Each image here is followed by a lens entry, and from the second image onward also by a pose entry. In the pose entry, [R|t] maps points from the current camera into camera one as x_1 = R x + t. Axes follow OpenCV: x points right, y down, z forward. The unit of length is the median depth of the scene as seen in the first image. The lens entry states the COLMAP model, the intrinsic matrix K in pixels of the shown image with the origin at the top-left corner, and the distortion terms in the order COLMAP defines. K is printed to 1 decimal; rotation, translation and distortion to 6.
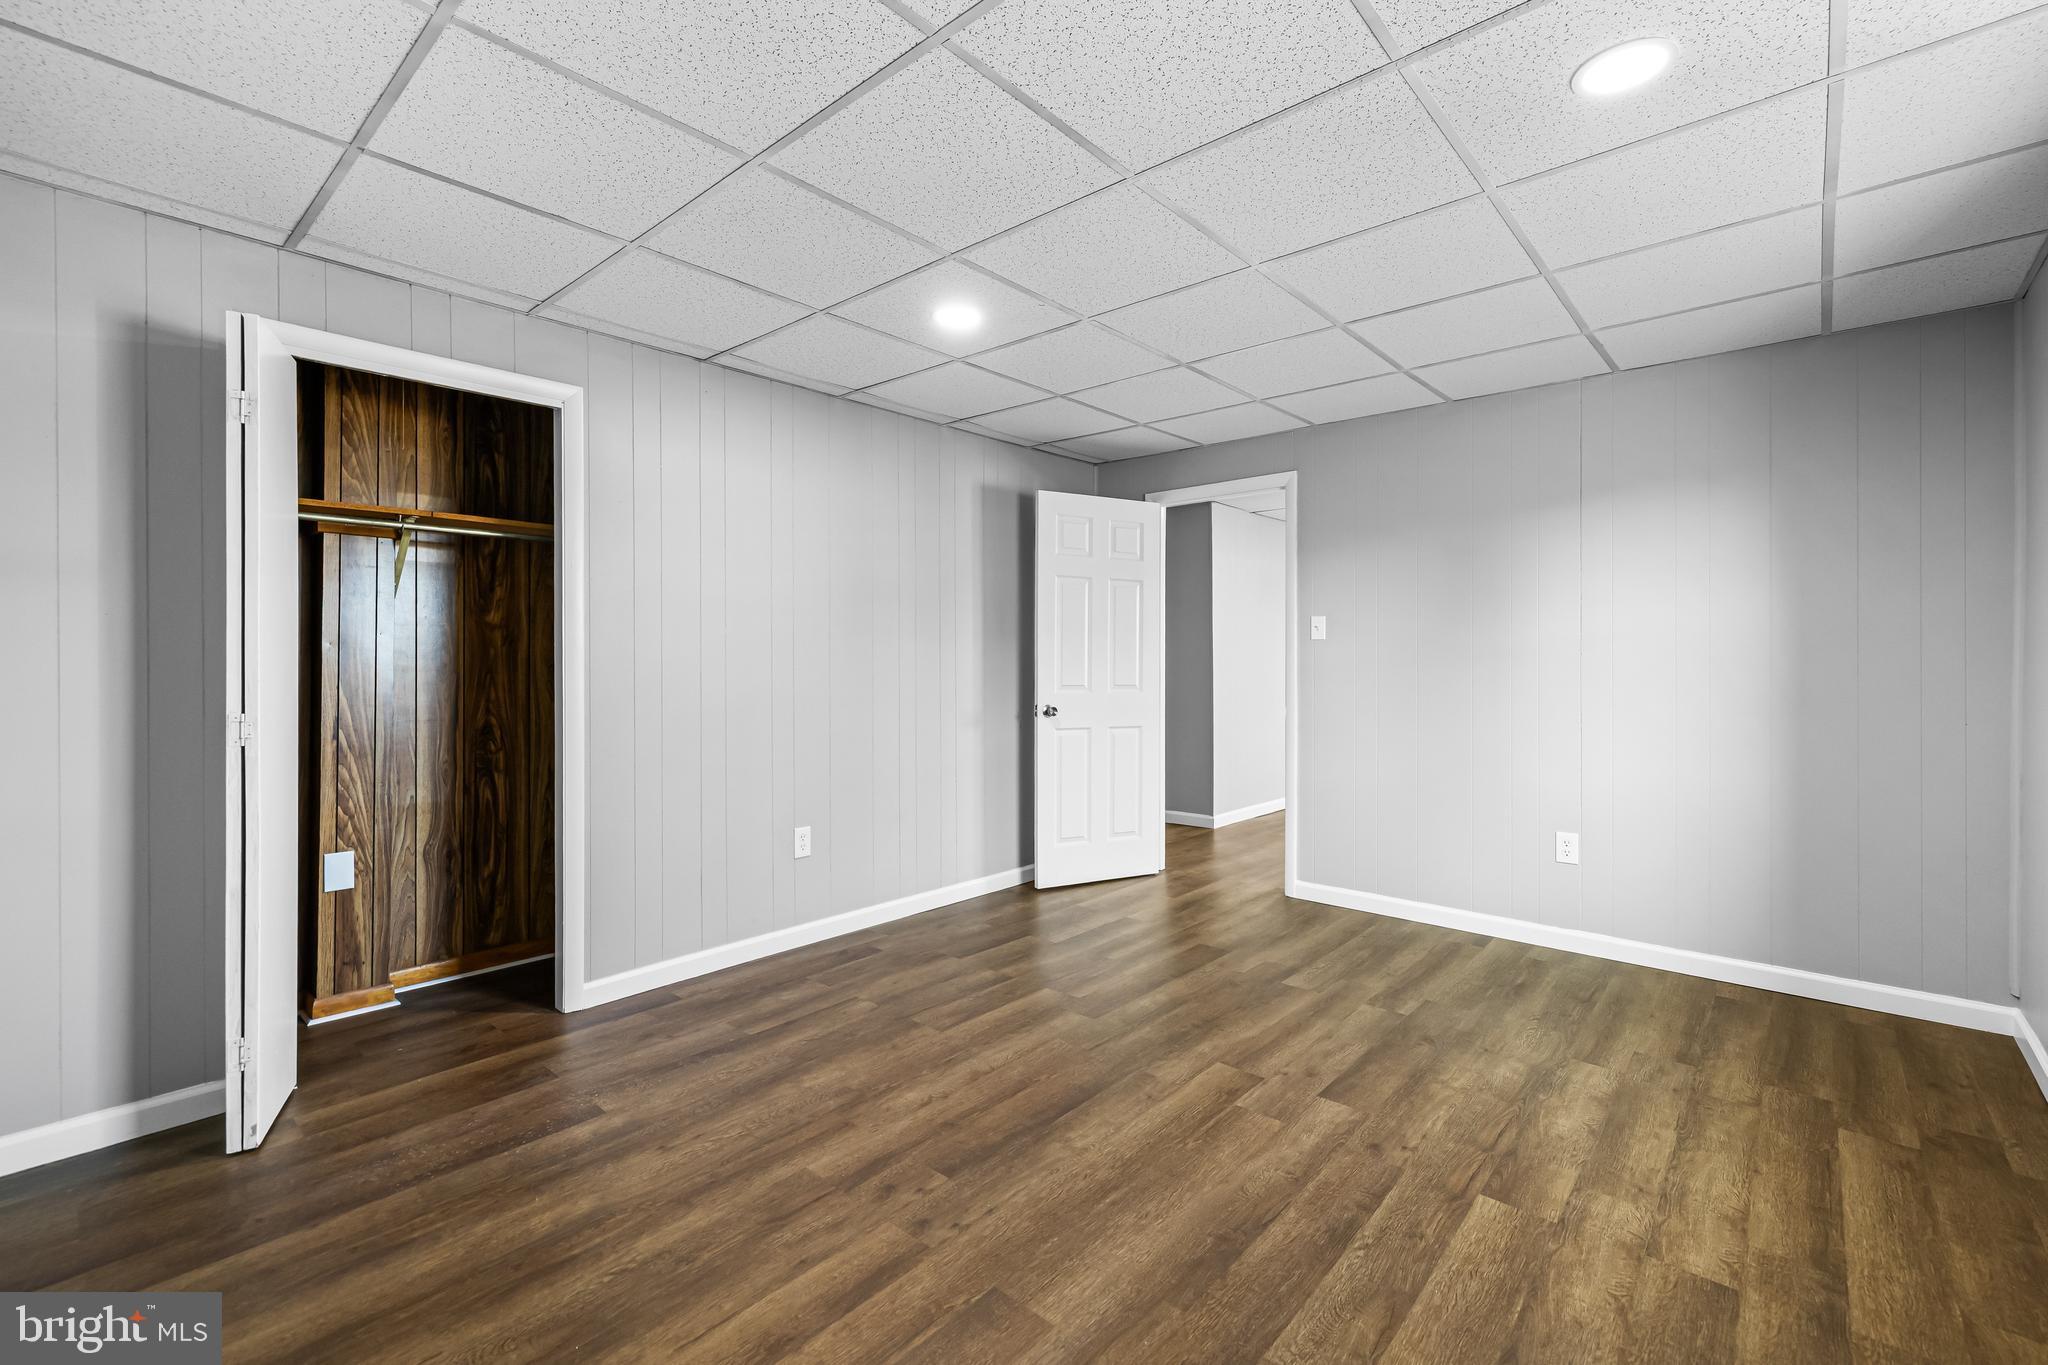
lens RADIAL K [[882.8, 0, 1029.4], [0, 882.8, 673.1], [0, 0, 1]] dist [0.002080, -0.001326]
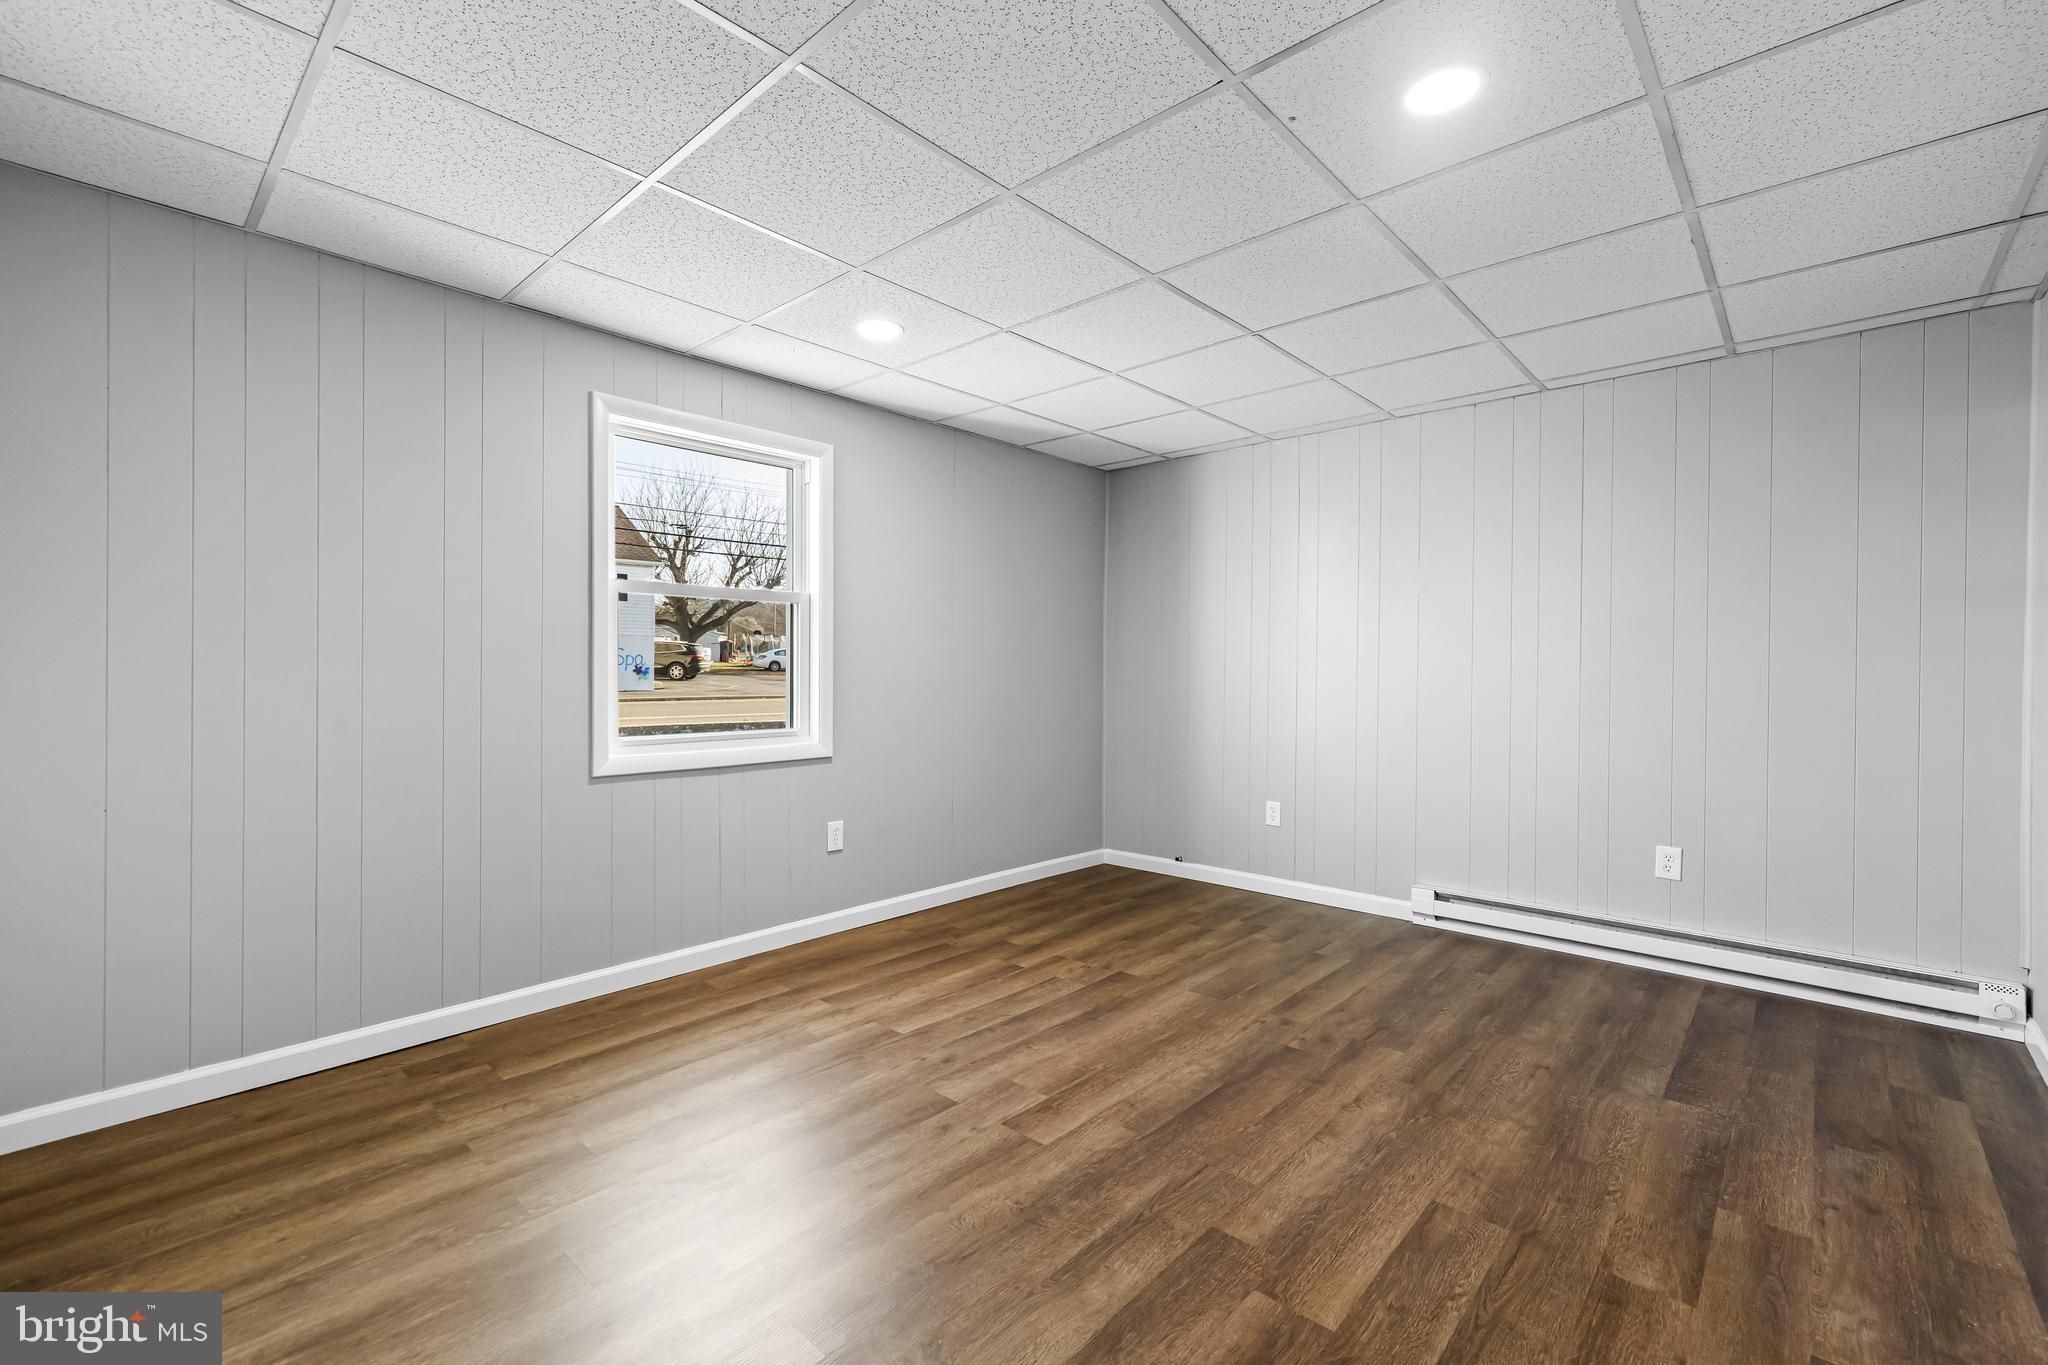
lens RADIAL K [[882.8, 0, 1033.7], [0, 882.8, 669.5], [0, 0, 1]] dist [0.002080, -0.001326]
pose [[-0.999955, -0.004185, 0.008509, 0.265768], [-0.004071, 0.999903, 0.013334, -0.010924], [-0.008564, 0.013299, -0.999875, 2.193607]]
